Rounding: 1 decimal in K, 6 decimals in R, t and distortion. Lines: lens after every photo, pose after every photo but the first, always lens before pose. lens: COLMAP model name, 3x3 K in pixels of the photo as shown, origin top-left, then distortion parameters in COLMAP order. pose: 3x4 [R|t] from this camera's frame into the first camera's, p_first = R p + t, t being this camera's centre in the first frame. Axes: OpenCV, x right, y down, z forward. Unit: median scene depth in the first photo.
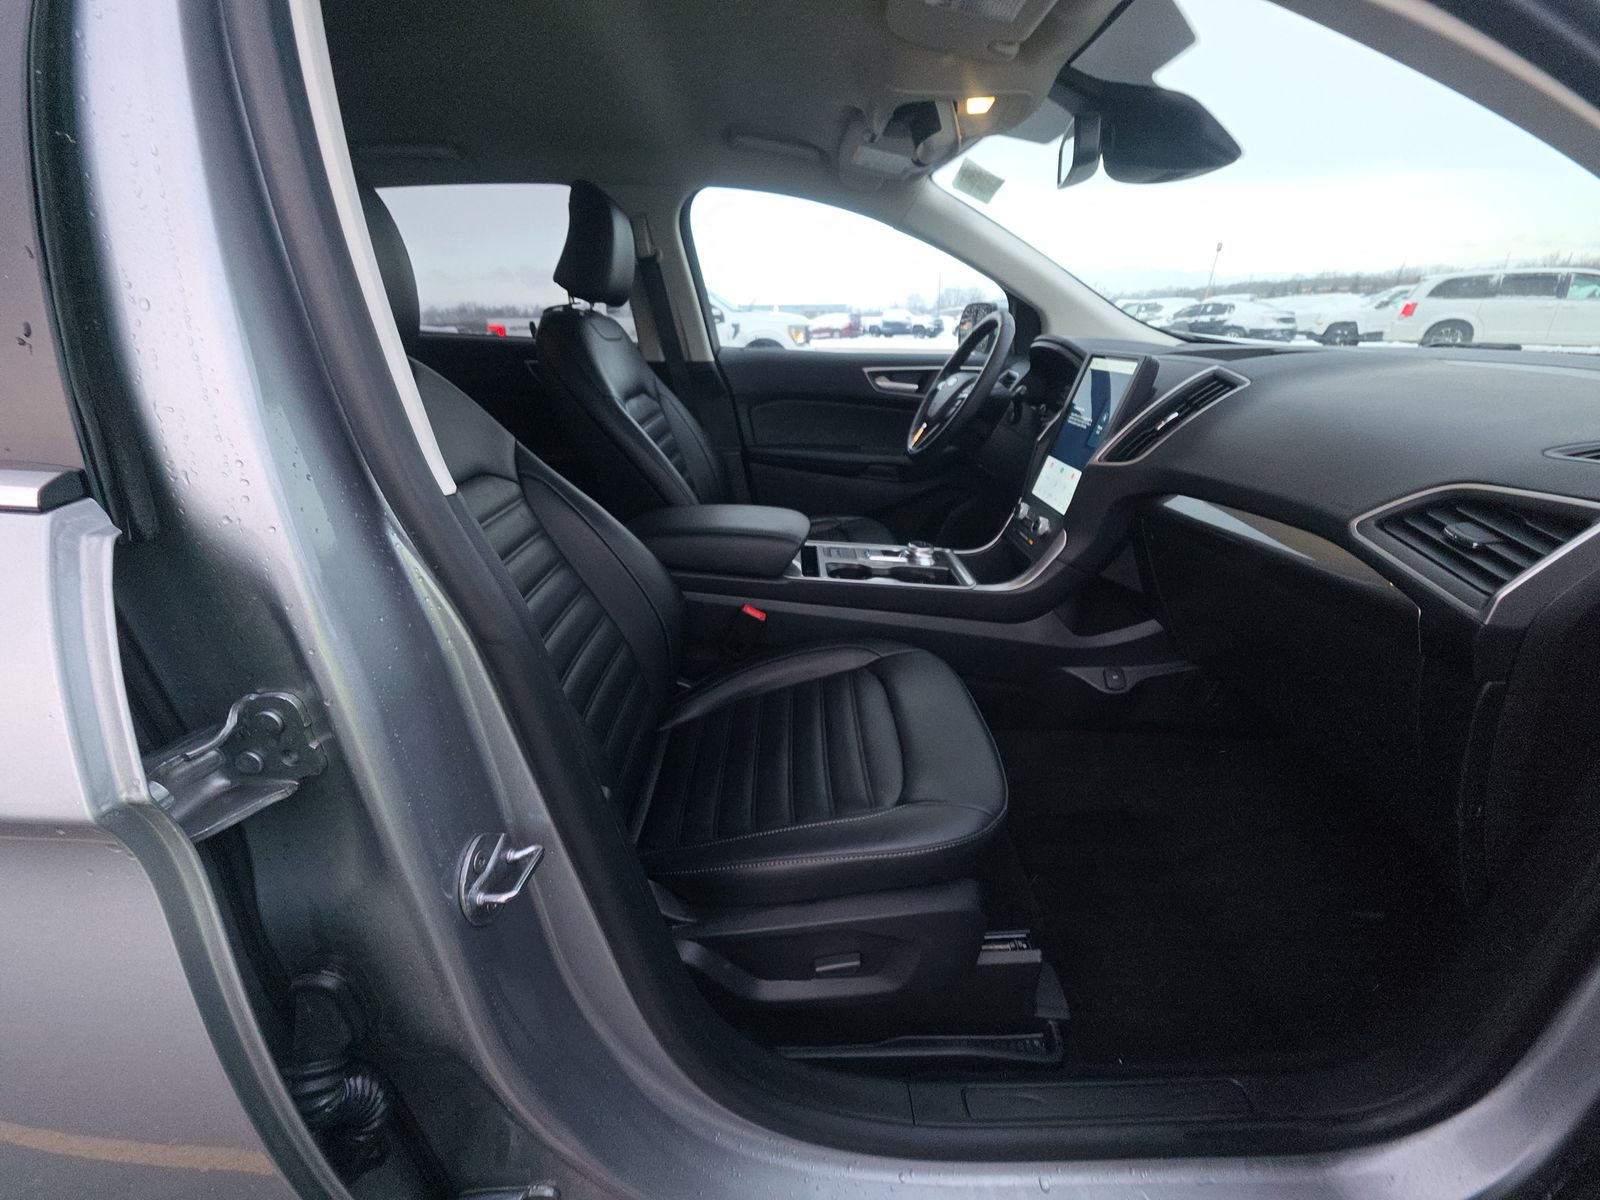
lens RADIAL K [[620.6, 0, 800.0], [0, 620.6, 600.0], [0, 0, 1]] dist [0.015062, -0.010591]
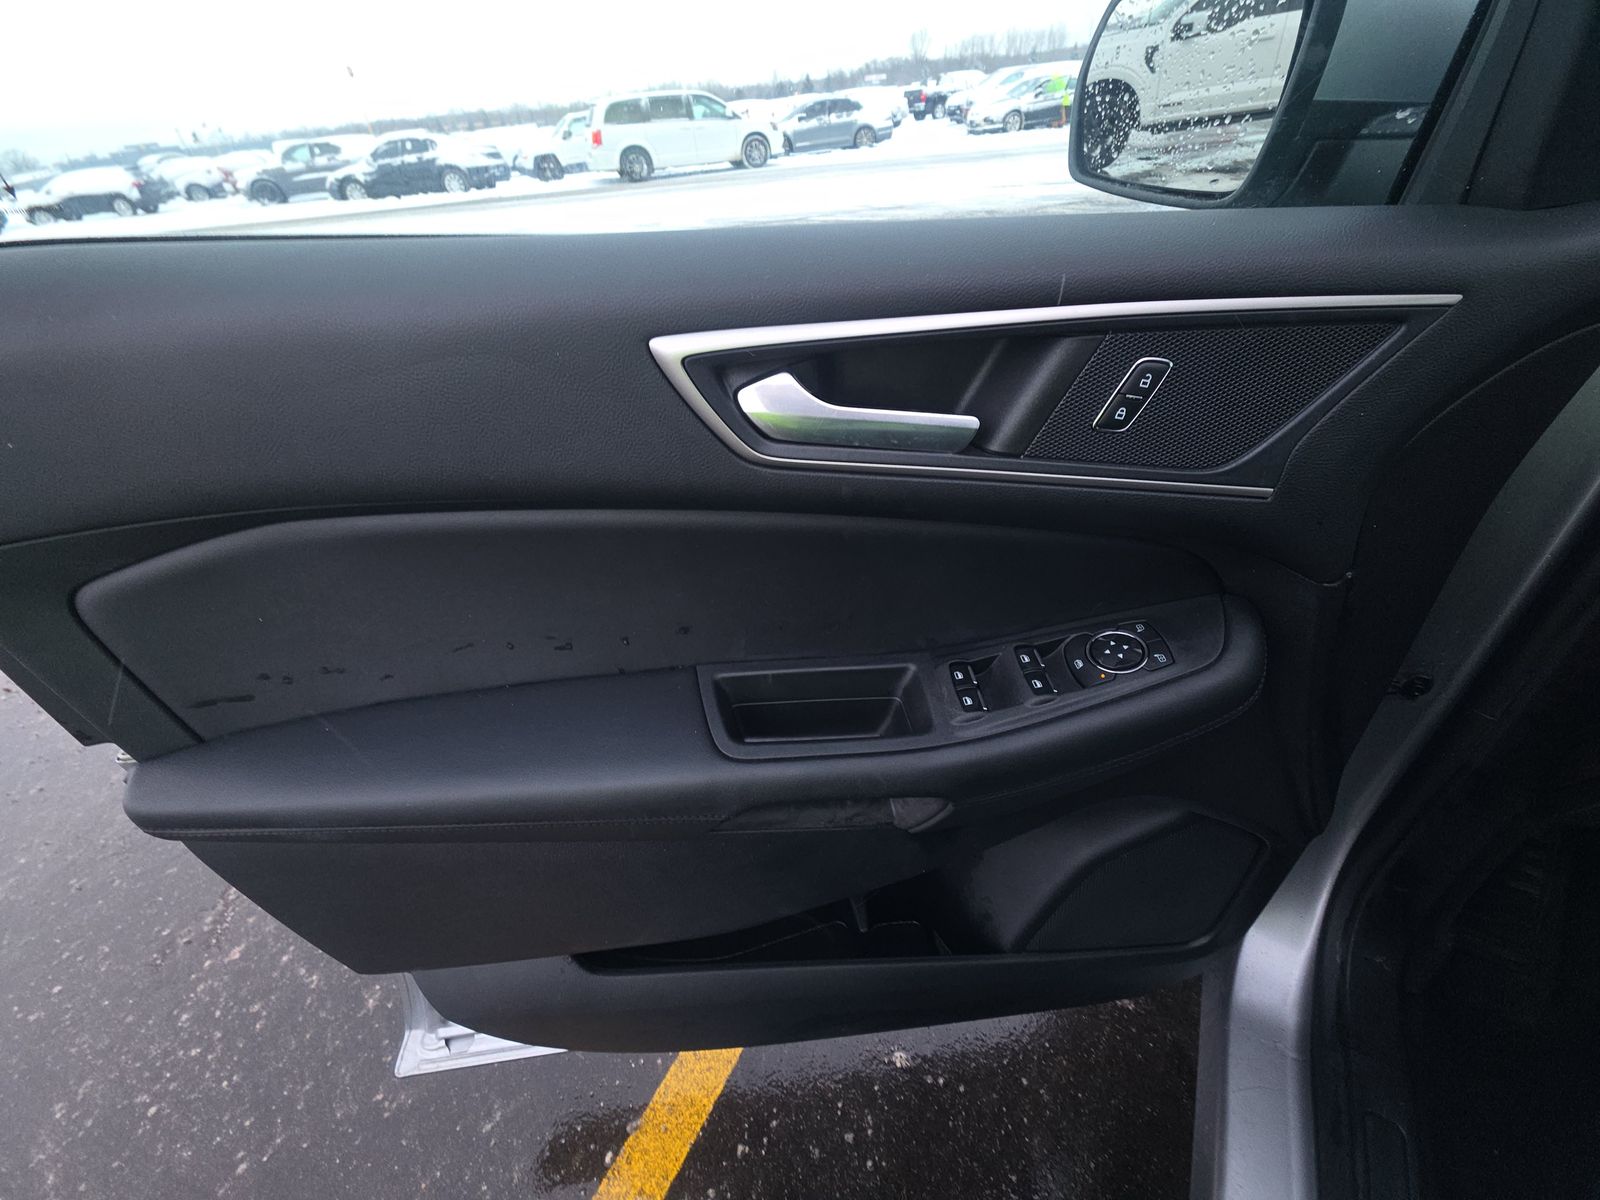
lens RADIAL K [[620.6, 0, 800.0], [0, 620.6, 600.0], [0, 0, 1]] dist [0.015062, -0.010591]
pose [[0.499223, -0.533550, 0.682715, -0.002606], [0.397929, 0.841096, 0.366348, -0.053368], [-0.769694, 0.088783, 0.632210, 0.130102]]
